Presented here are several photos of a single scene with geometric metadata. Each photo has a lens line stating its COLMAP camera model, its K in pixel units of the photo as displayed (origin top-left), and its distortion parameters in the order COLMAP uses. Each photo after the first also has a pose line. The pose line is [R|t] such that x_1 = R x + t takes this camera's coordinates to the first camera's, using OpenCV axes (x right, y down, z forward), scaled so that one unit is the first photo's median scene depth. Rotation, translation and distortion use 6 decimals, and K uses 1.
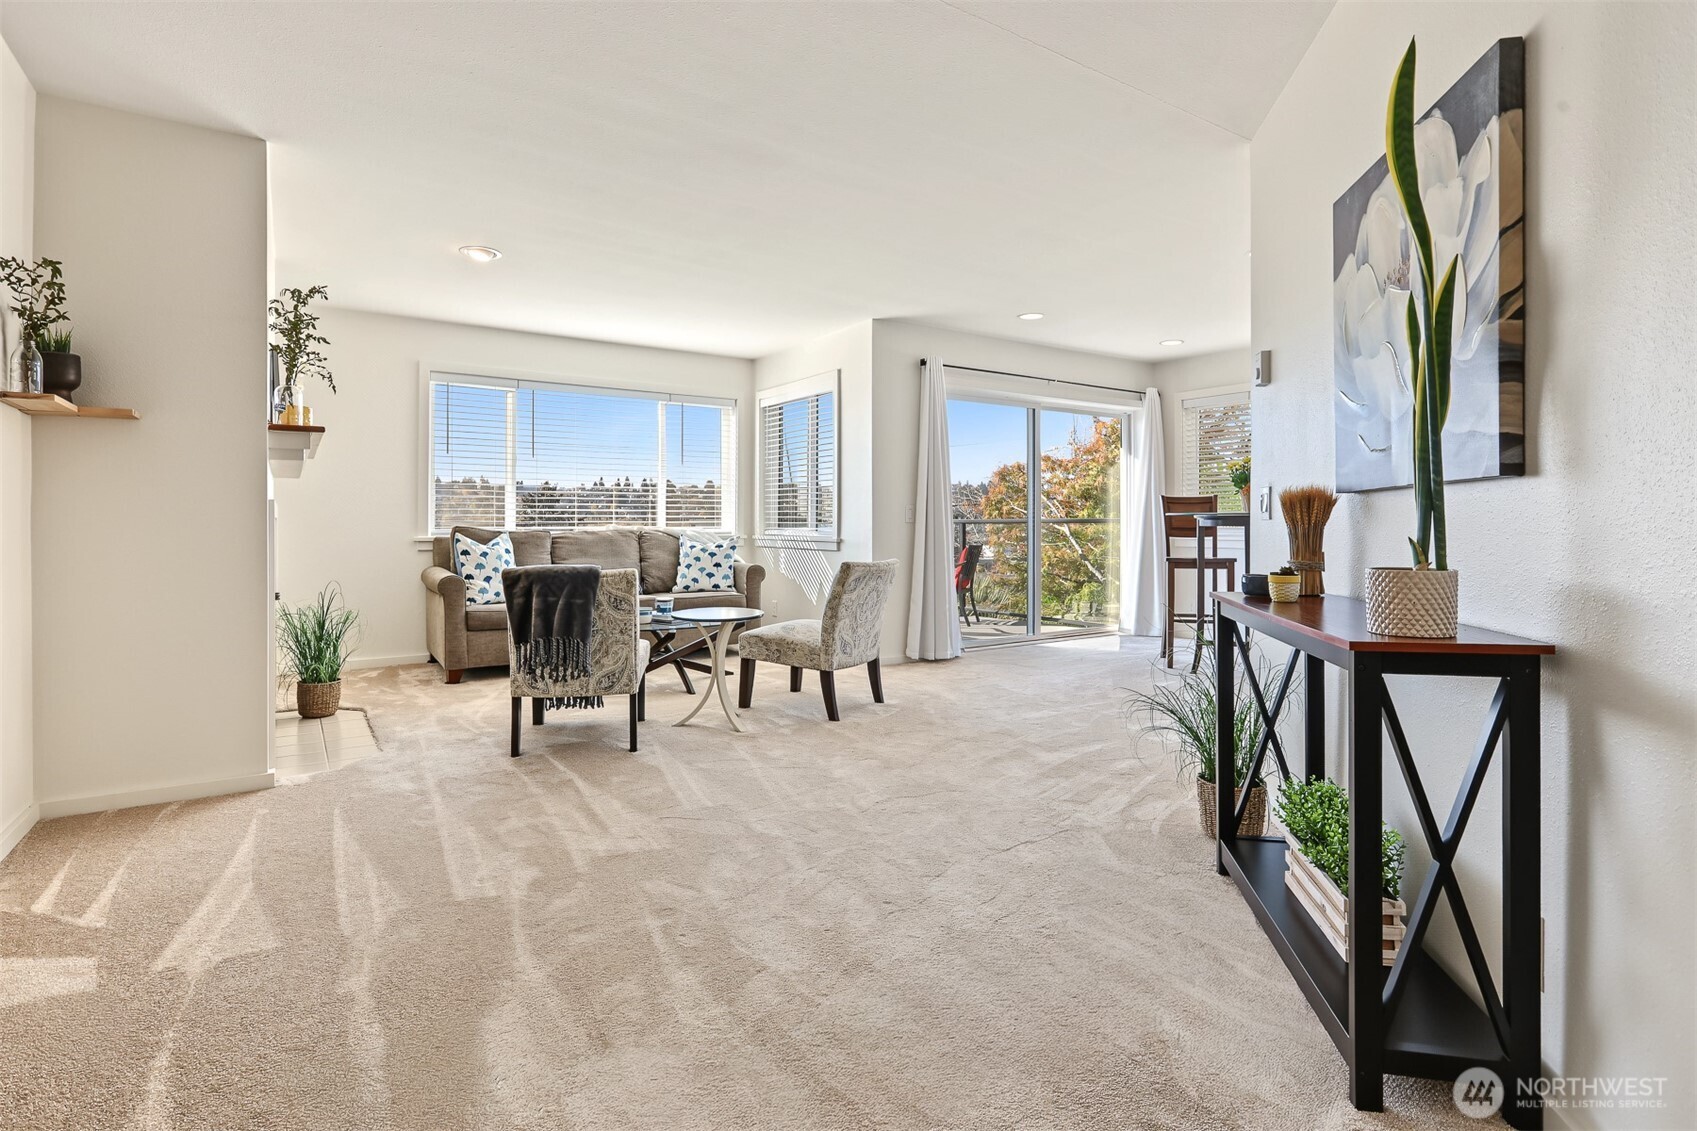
lens RADIAL K [[829.4, 0, 865.6], [0, 829.4, 527.0], [0, 0, 1]] dist [-0.011634, 0.004347]
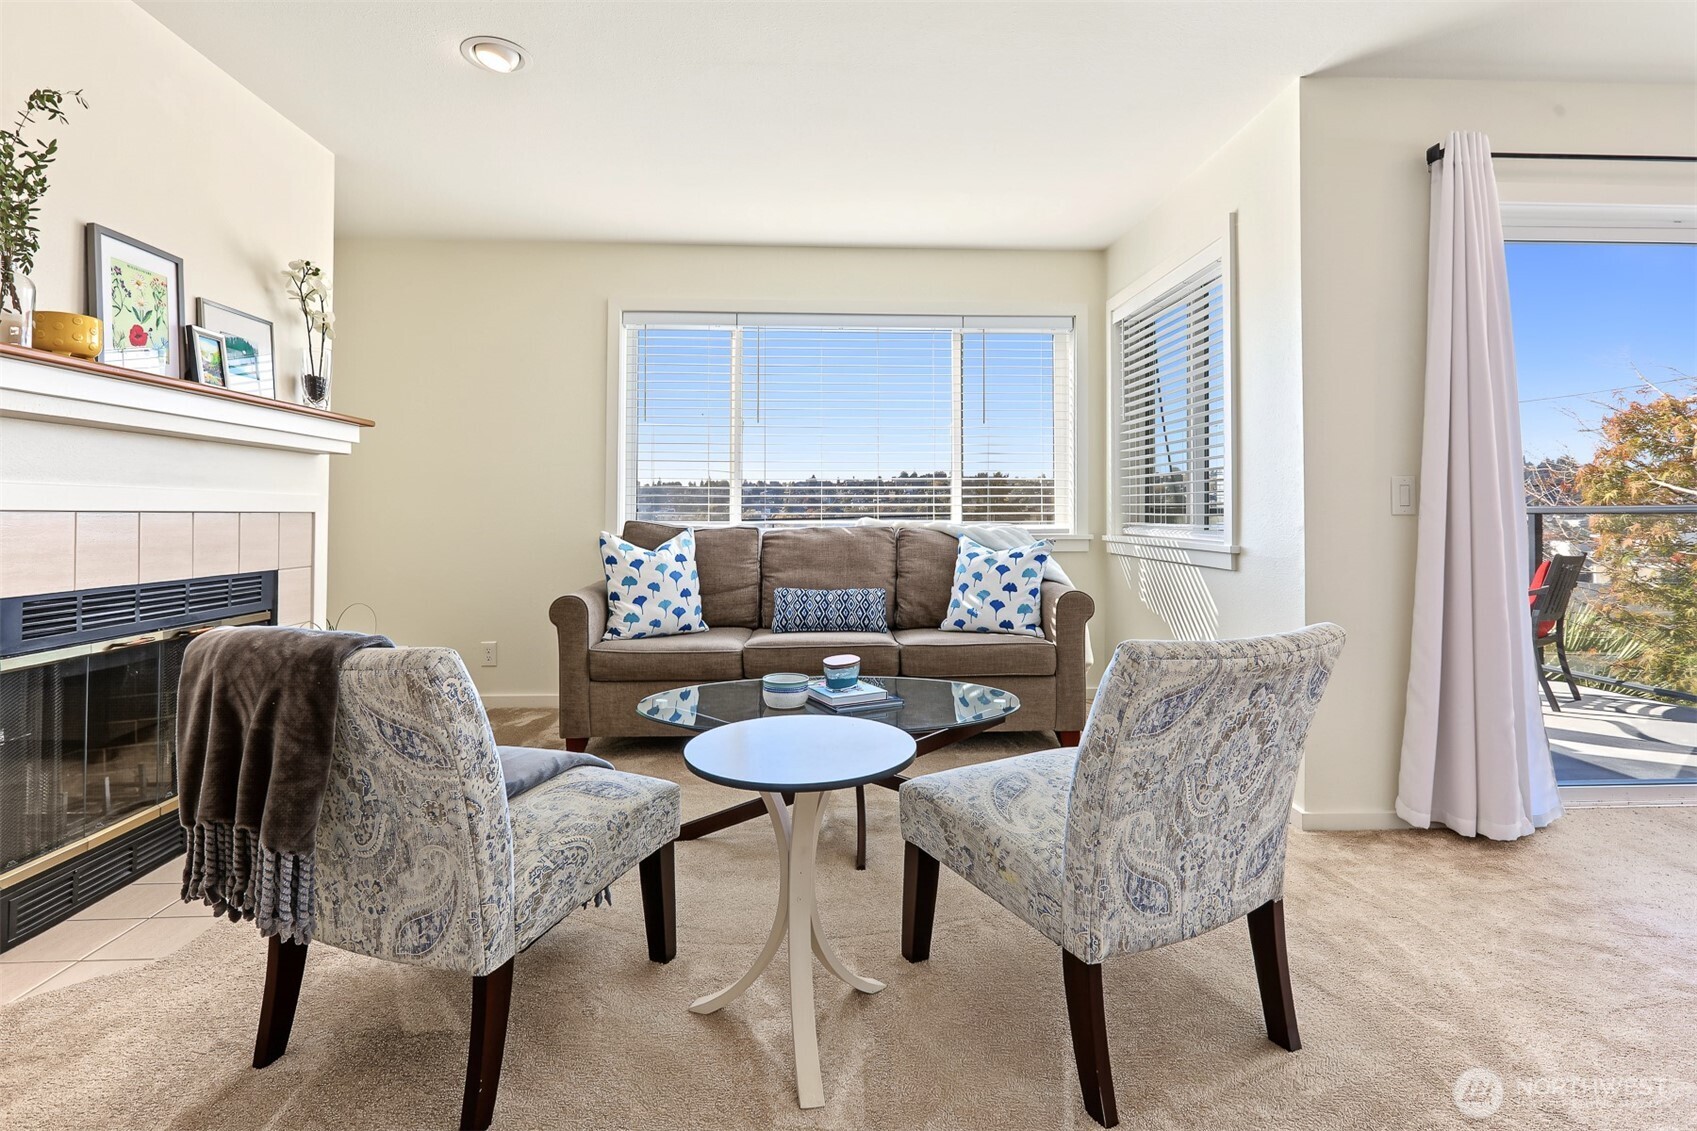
lens RADIAL K [[829.4, 0, 854.4], [0, 829.4, 500.0], [0, 0, 1]] dist [-0.011634, 0.004347]
pose [[0.846481, -0.010358, -0.532319, 0.038513], [-0.000015, 0.999810, -0.019479, -0.004348], [0.532420, 0.016496, 0.846320, 0.450925]]
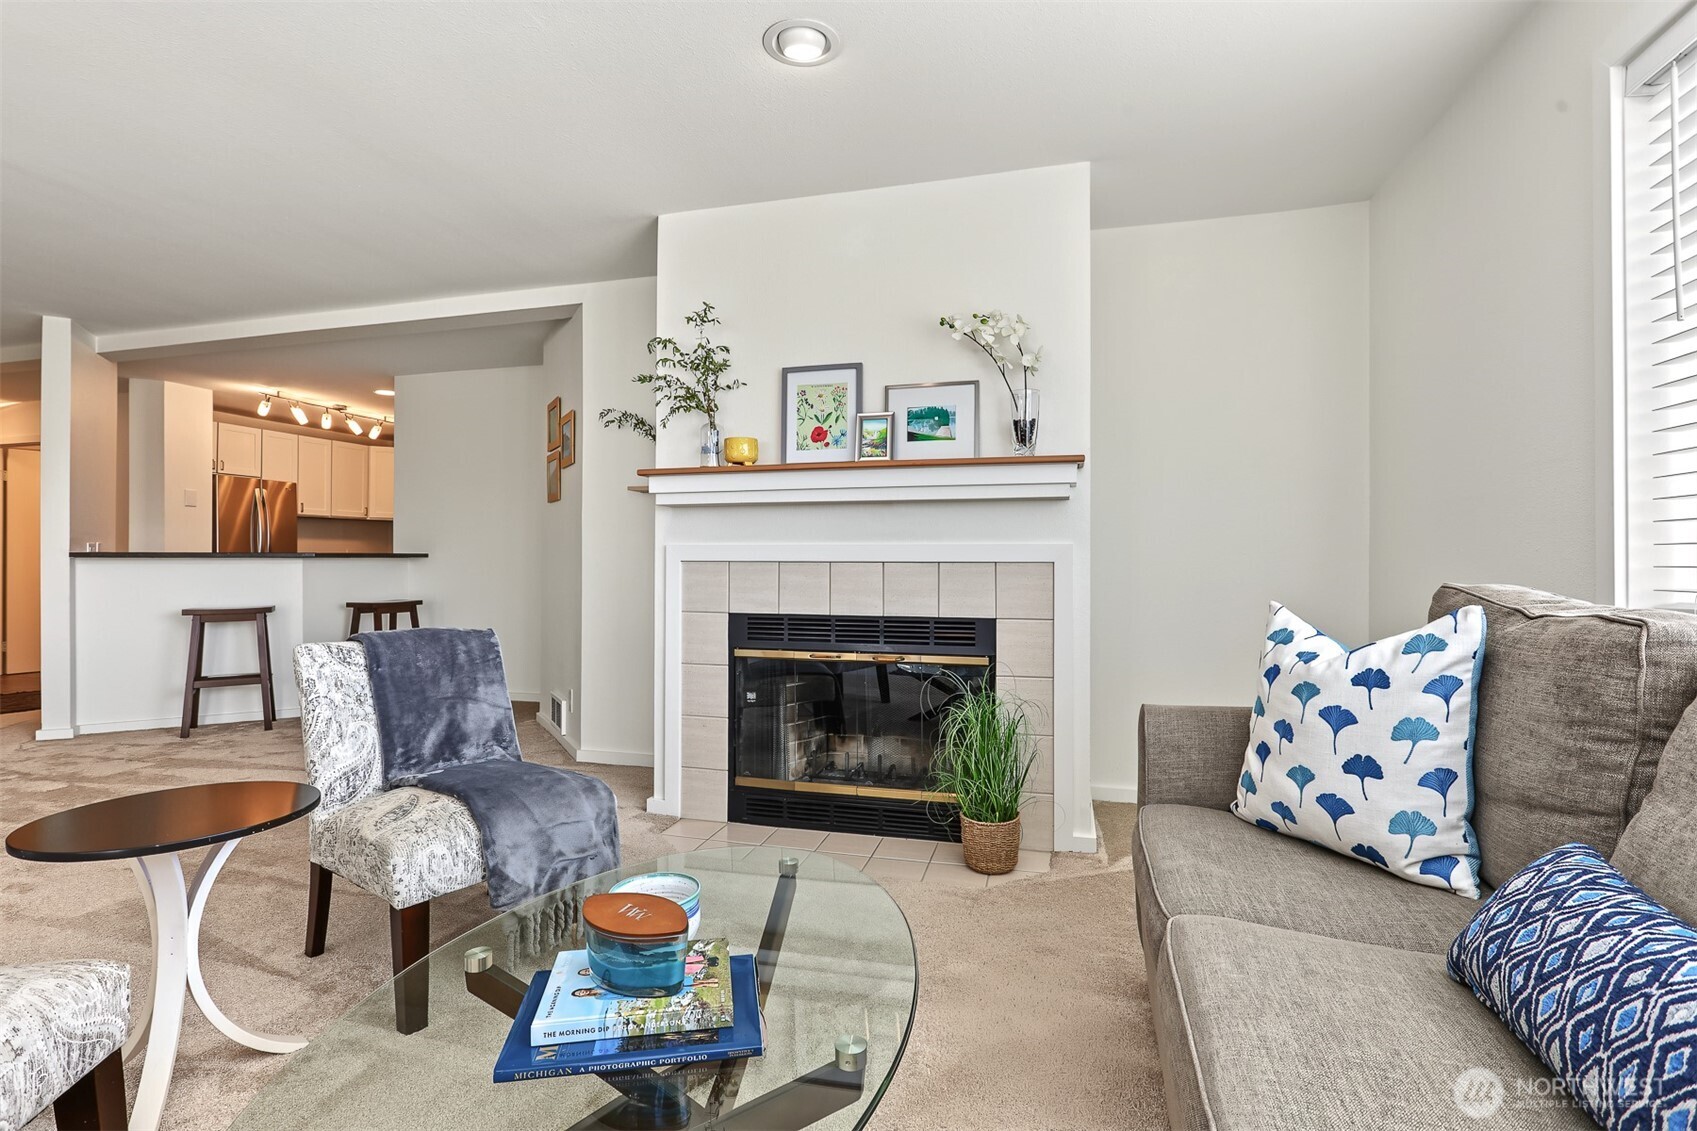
lens RADIAL K [[829.4, 0, 856.8], [0, 829.4, 551.1], [0, 0, 1]] dist [-0.011634, 0.004347]
pose [[-0.771349, -0.003502, -0.636402, -0.115935], [-0.000166, 0.999986, -0.005301, -0.010158], [0.636412, -0.003983, -0.771339, 0.980589]]
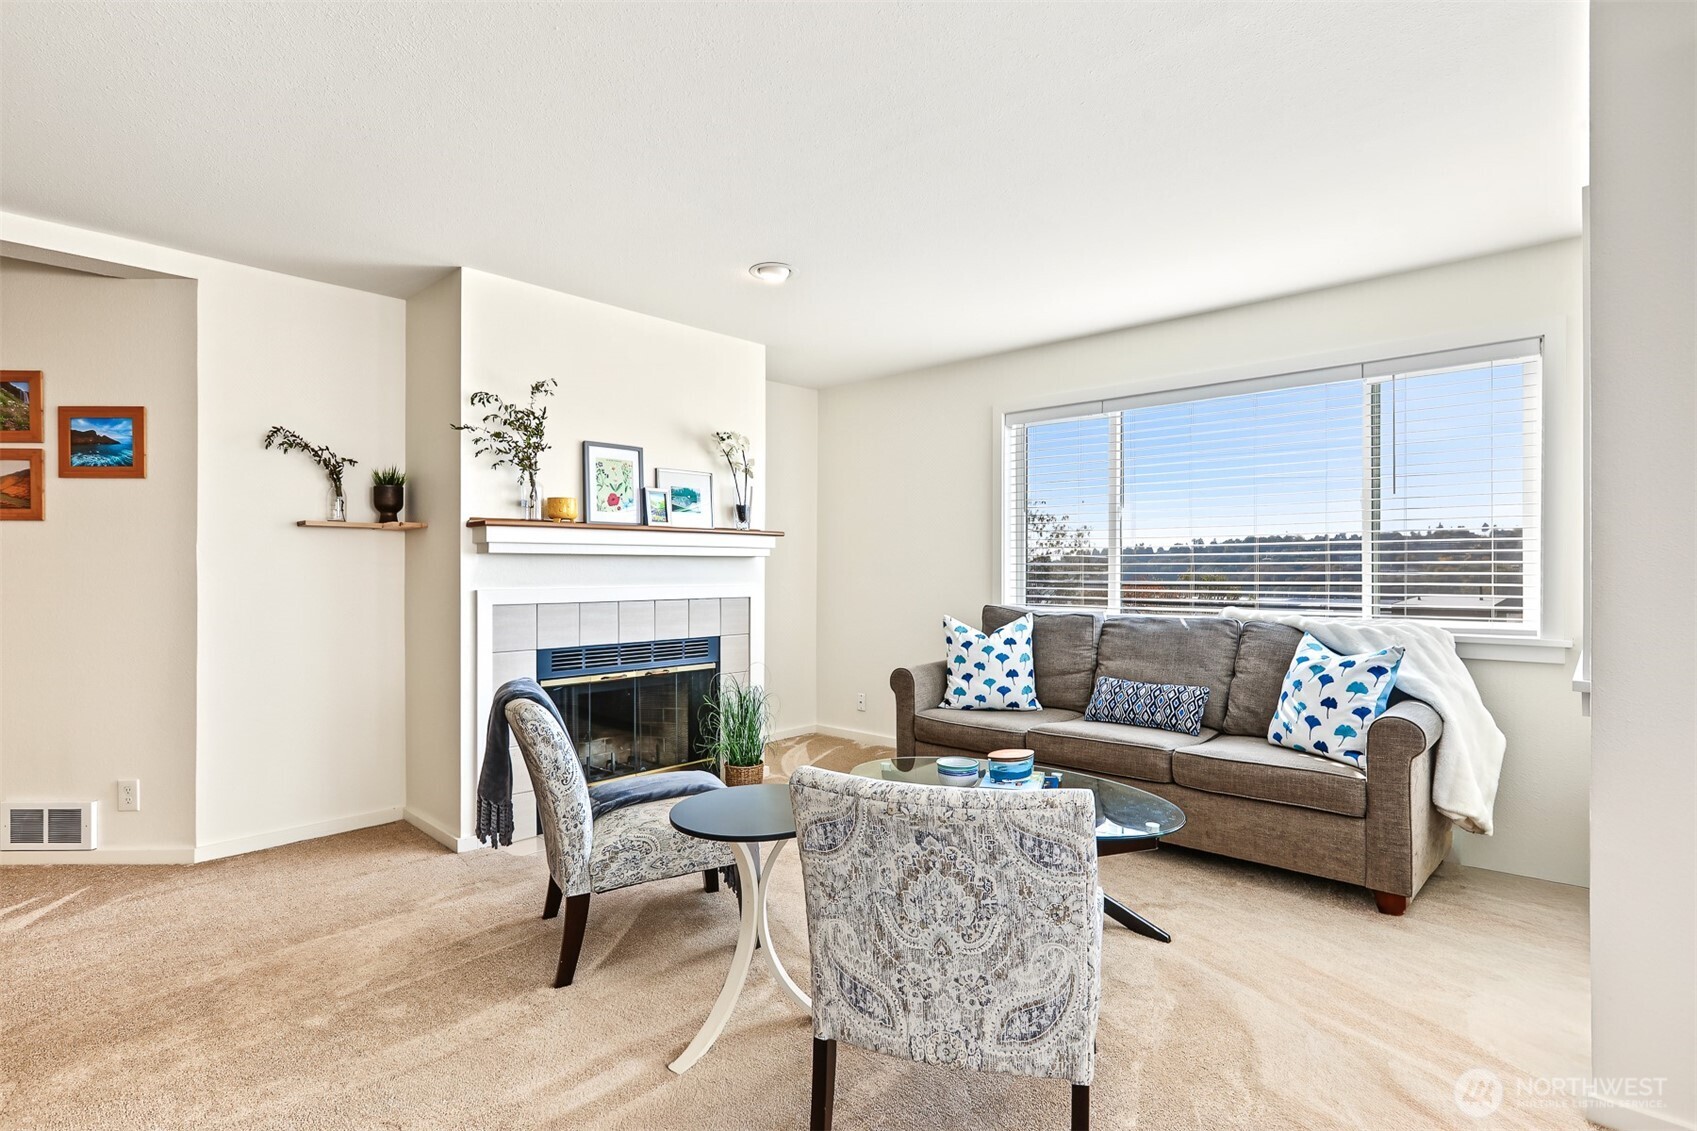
lens RADIAL K [[829.4, 0, 862.2], [0, 829.4, 572.5], [0, 0, 1]] dist [-0.011634, 0.004347]
pose [[0.219559, 0.004560, -0.975589, 0.228716], [-0.003100, 0.999987, 0.003977, -0.030986], [0.975594, 0.002151, 0.219570, 0.631538]]
